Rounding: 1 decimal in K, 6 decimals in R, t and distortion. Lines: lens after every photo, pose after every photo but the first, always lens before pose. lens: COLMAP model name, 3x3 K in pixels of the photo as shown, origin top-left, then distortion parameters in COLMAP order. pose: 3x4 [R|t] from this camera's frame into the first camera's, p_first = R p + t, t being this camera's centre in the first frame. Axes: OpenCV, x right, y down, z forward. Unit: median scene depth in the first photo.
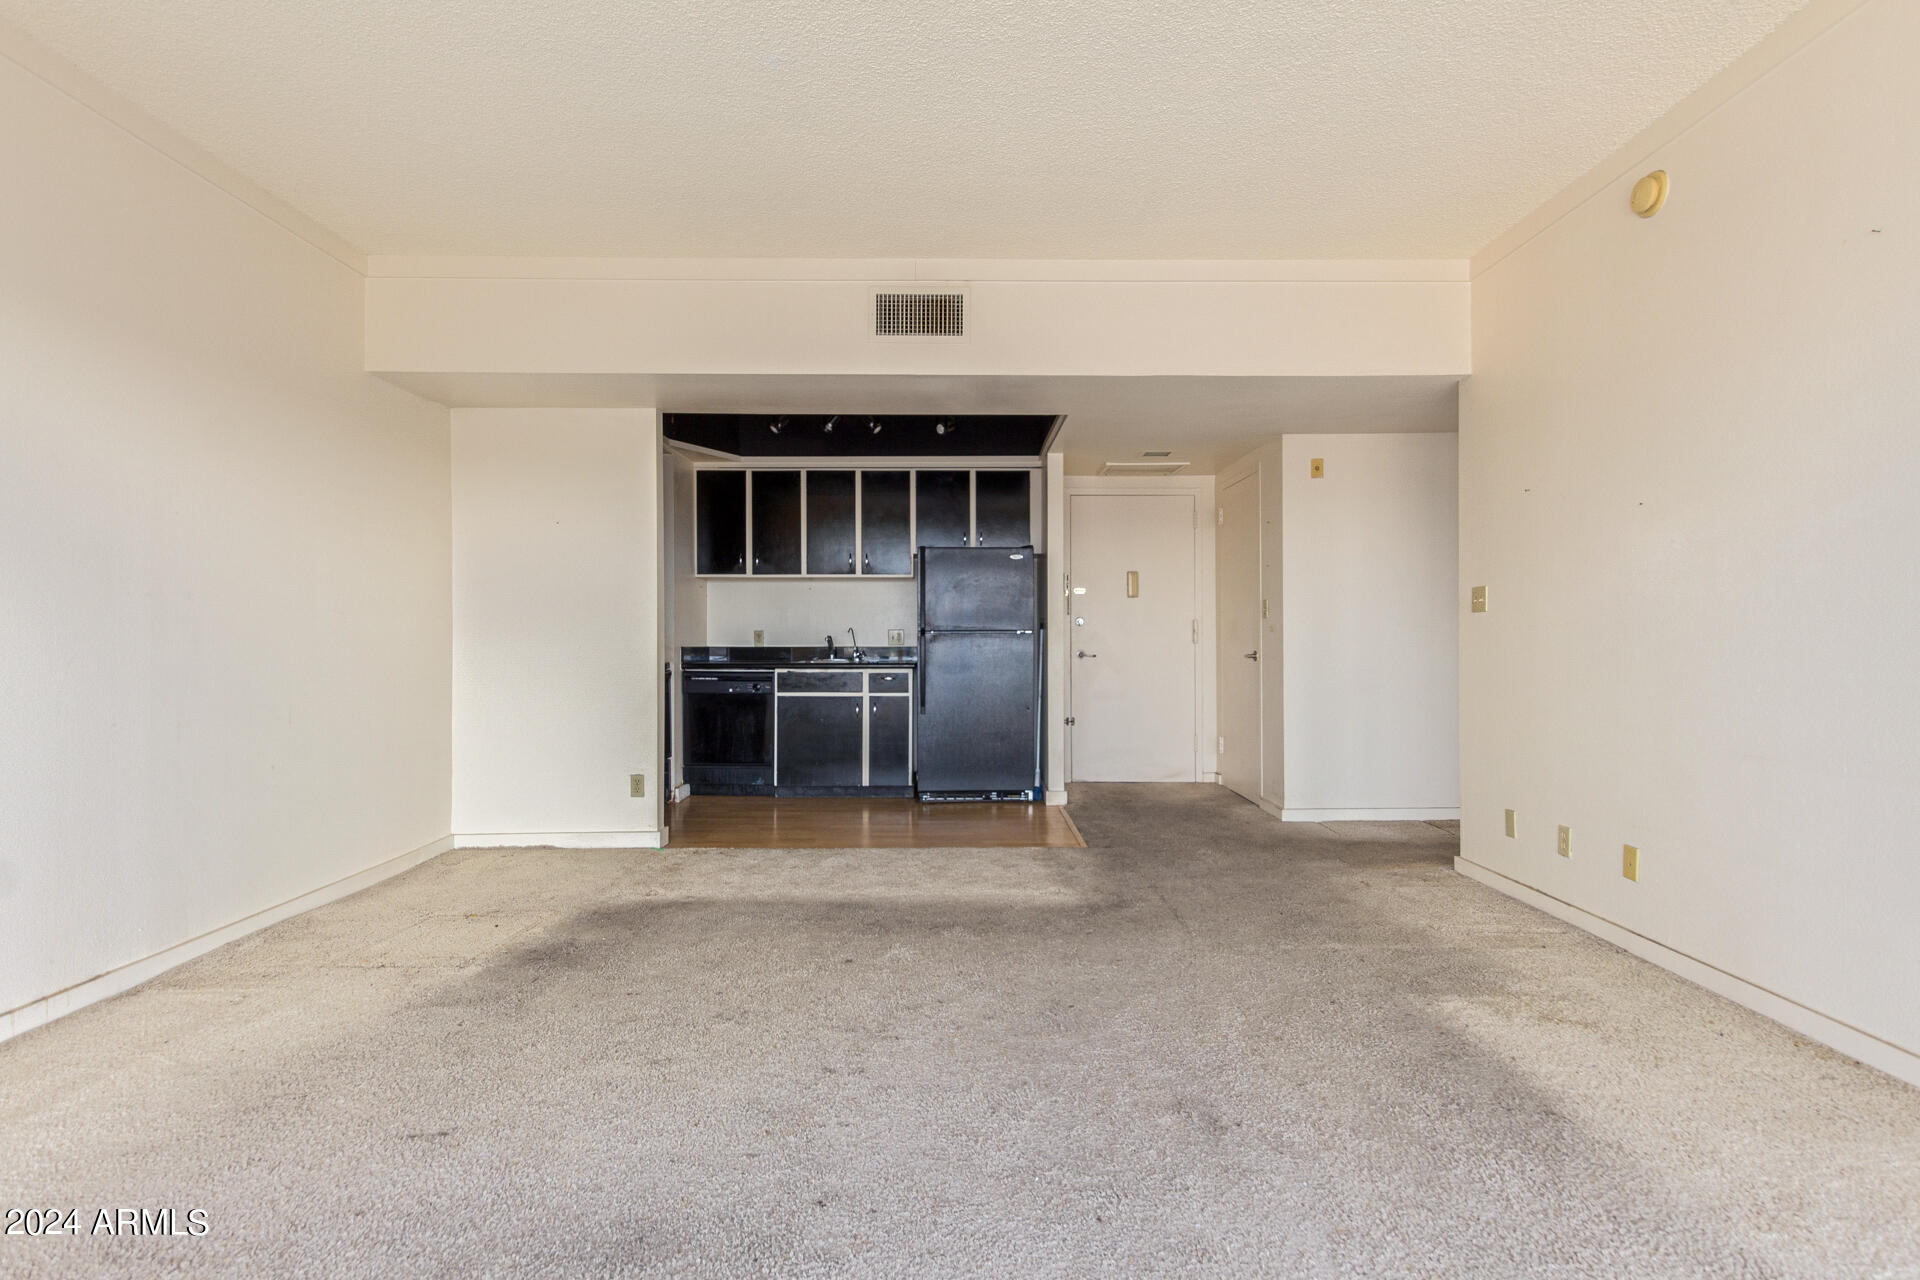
lens RADIAL K [[946.1, 0, 953.6], [0, 946.1, 623.5], [0, 0, 1]] dist [0.012732, -0.000186]
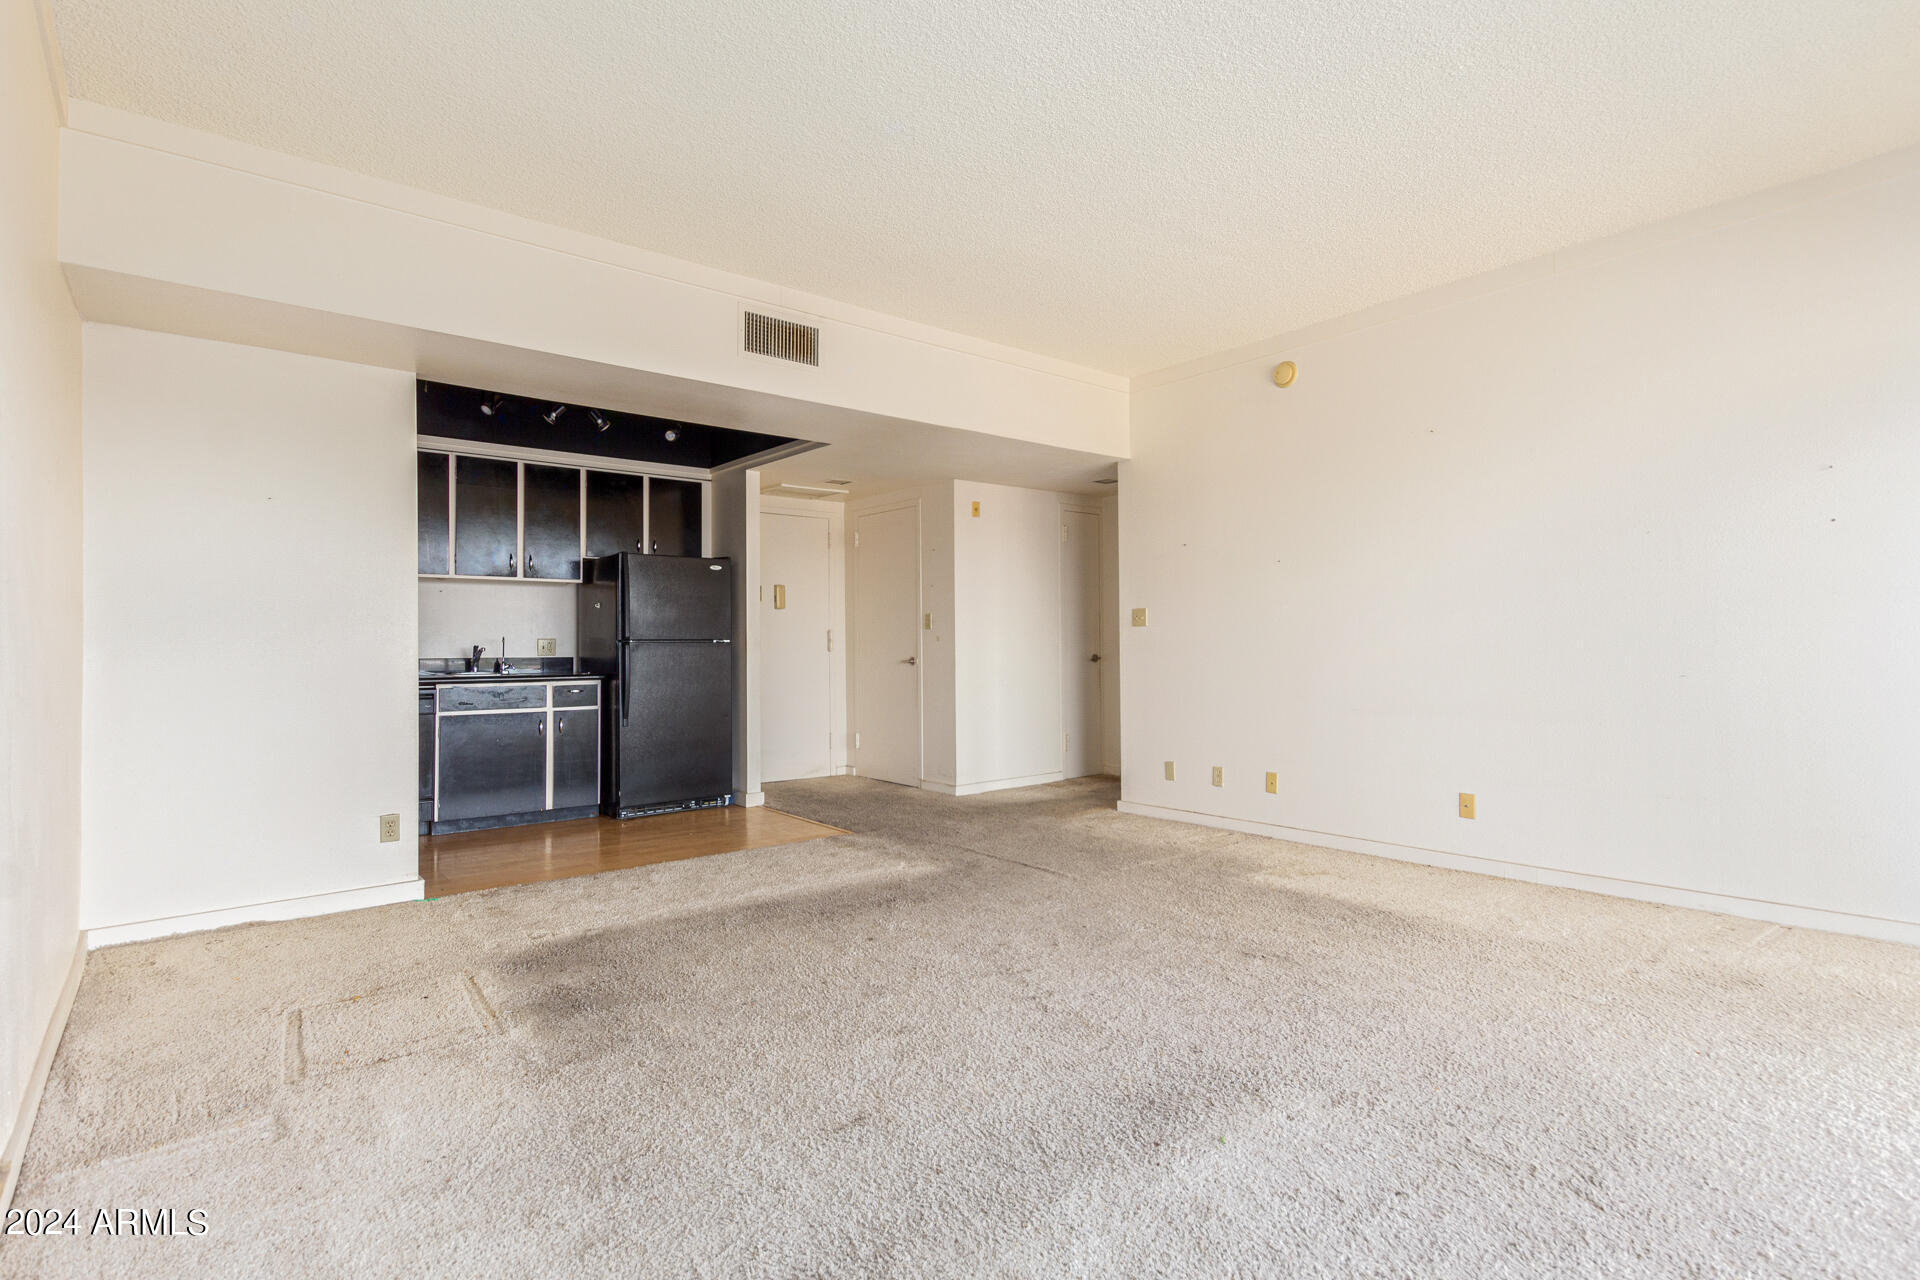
lens RADIAL K [[946.1, 0, 953.6], [0, 946.1, 623.5], [0, 0, 1]] dist [0.012732, -0.000186]
pose [[0.781436, 0.011458, 0.623881, -0.397207], [-0.004306, 0.999907, -0.012971, 0.002363], [-0.623971, 0.007449, 0.781412, 0.043610]]
